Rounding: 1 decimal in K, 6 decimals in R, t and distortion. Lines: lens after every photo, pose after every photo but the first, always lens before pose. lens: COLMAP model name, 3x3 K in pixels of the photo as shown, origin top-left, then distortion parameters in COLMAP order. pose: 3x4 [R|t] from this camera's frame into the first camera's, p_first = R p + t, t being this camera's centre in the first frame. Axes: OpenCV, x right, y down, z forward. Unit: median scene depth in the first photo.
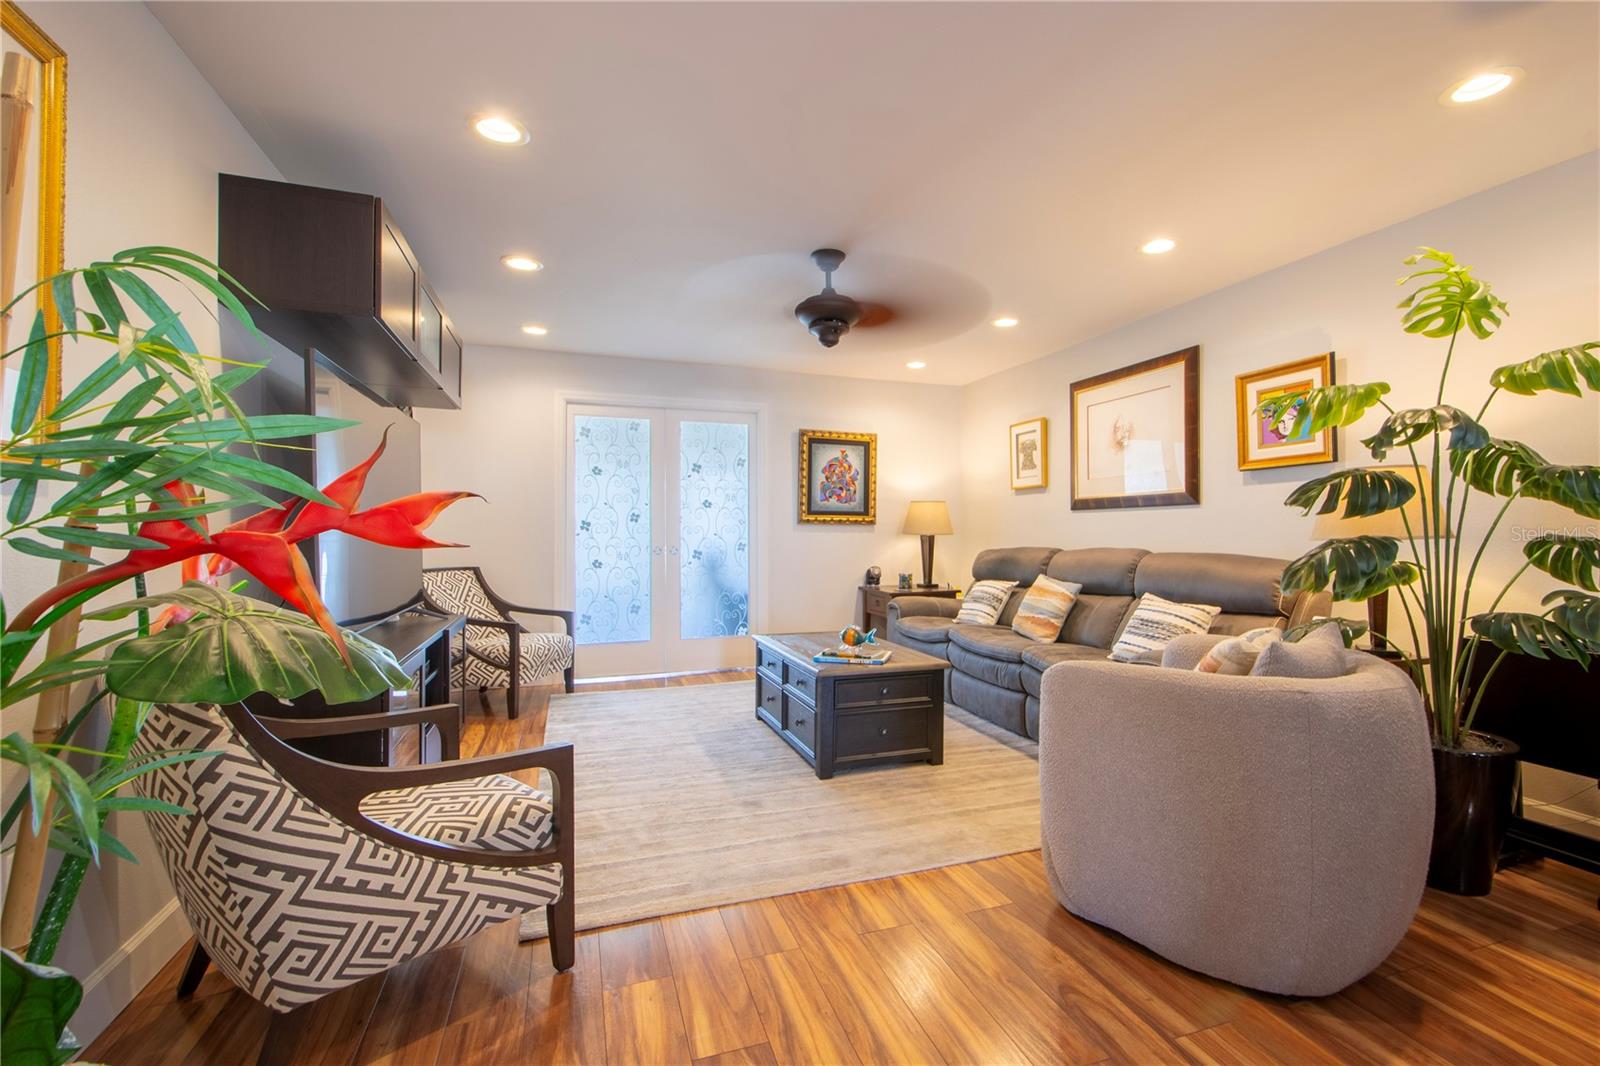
lens RADIAL K [[716.8, 0, 808.9], [0, 716.8, 523.3], [0, 0, 1]] dist [0.009982, -0.016000]
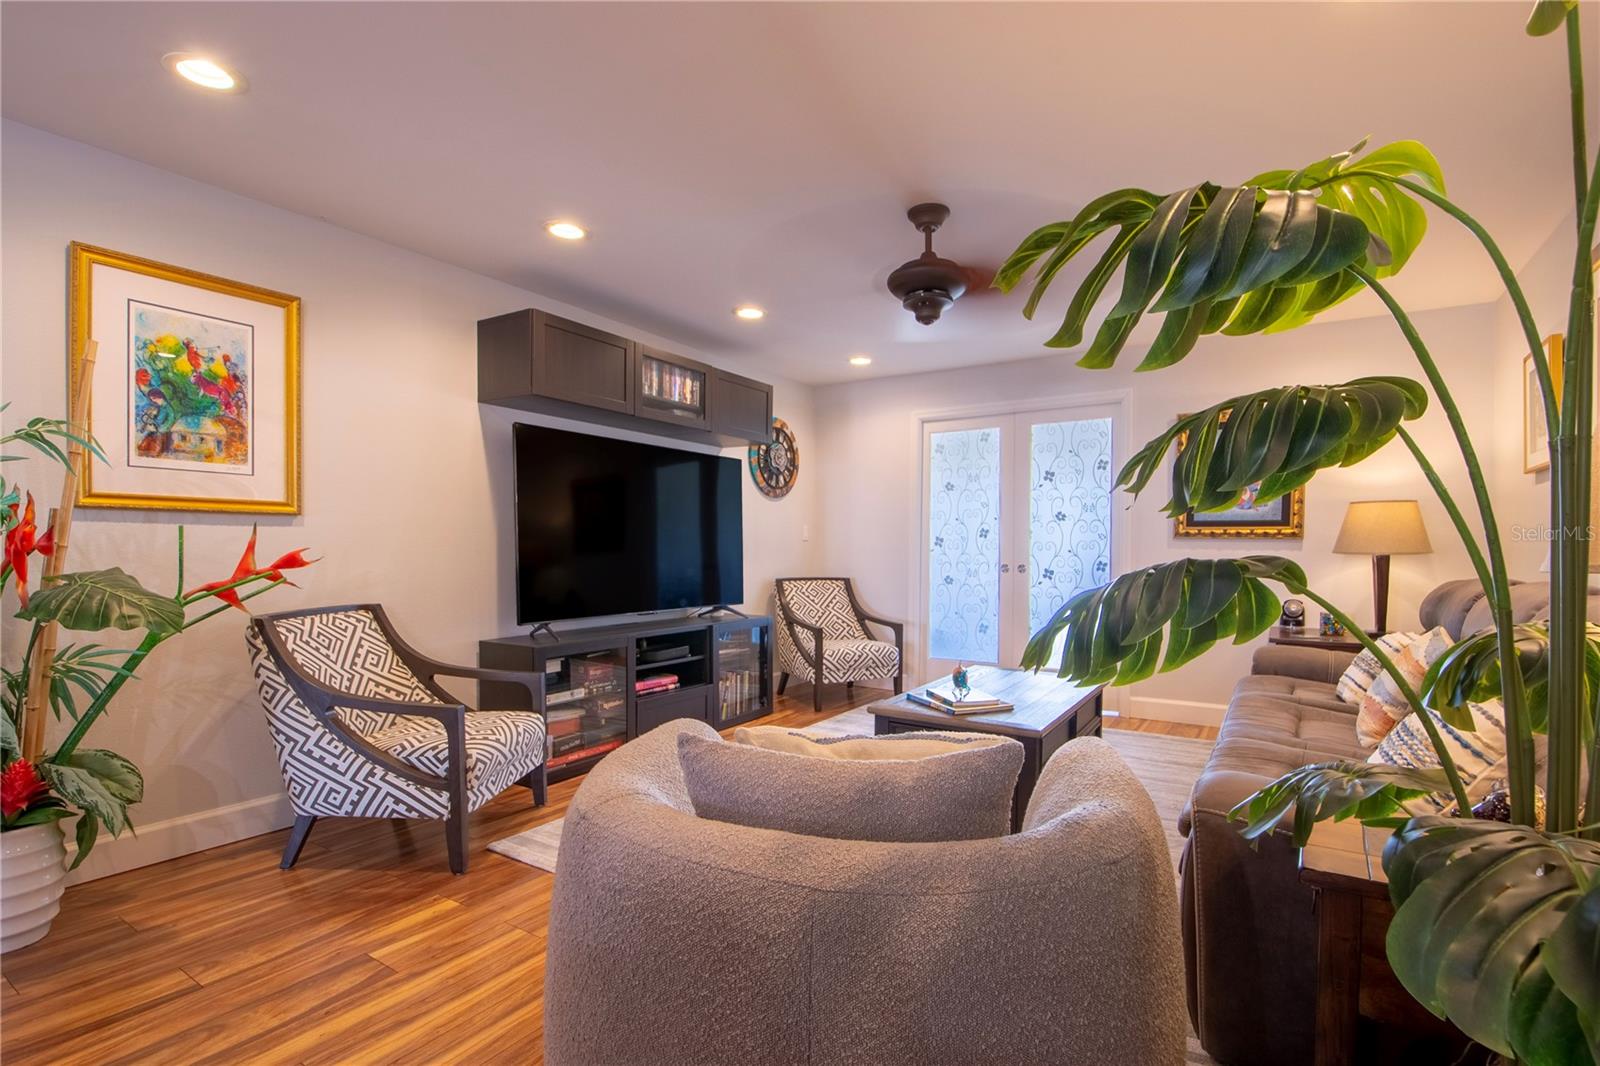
lens RADIAL K [[727.8, 0, 855.0], [0, 727.8, 558.6], [0, 0, 1]] dist [0.002954, -0.018756]
pose [[0.625433, 0.015253, -0.780129, 1.218528], [0.005240, 0.999704, 0.023747, 0.006941], [0.780260, -0.018940, 0.625168, 0.776627]]
